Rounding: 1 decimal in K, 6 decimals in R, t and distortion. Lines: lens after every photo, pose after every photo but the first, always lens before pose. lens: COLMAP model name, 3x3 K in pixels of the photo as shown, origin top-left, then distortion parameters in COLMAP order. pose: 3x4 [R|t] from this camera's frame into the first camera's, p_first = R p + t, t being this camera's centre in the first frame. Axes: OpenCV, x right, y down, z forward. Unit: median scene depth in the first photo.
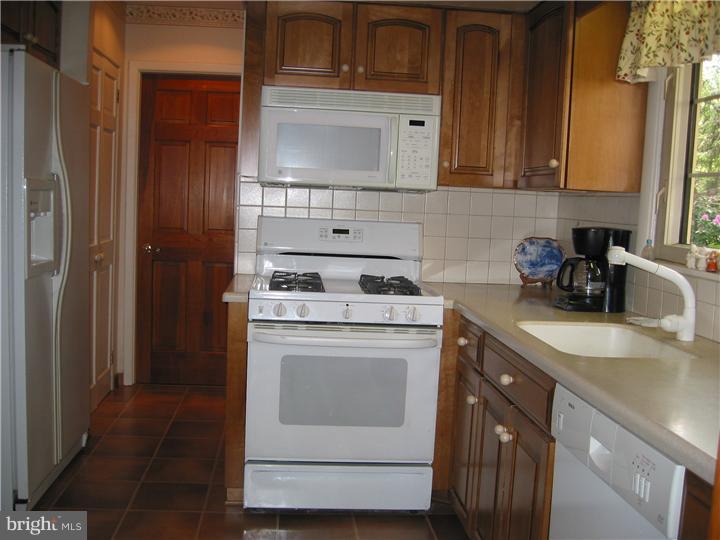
lens RADIAL K [[731.2, 0, 360.0], [0, 731.2, 270.0], [0, 0, 1]] dist [-0.123848, 0.096227]
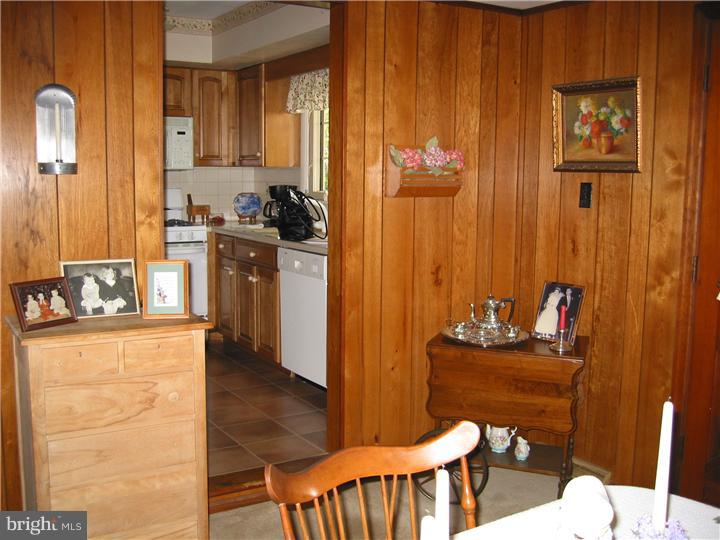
lens RADIAL K [[731.2, 0, 360.0], [0, 731.2, 270.0], [0, 0, 1]] dist [-0.123848, 0.096227]
pose [[0.889087, -0.094416, 0.447896, -0.366976], [0.072593, 0.995196, 0.065687, 0.052997], [-0.451946, -0.025888, 0.891670, -0.825337]]
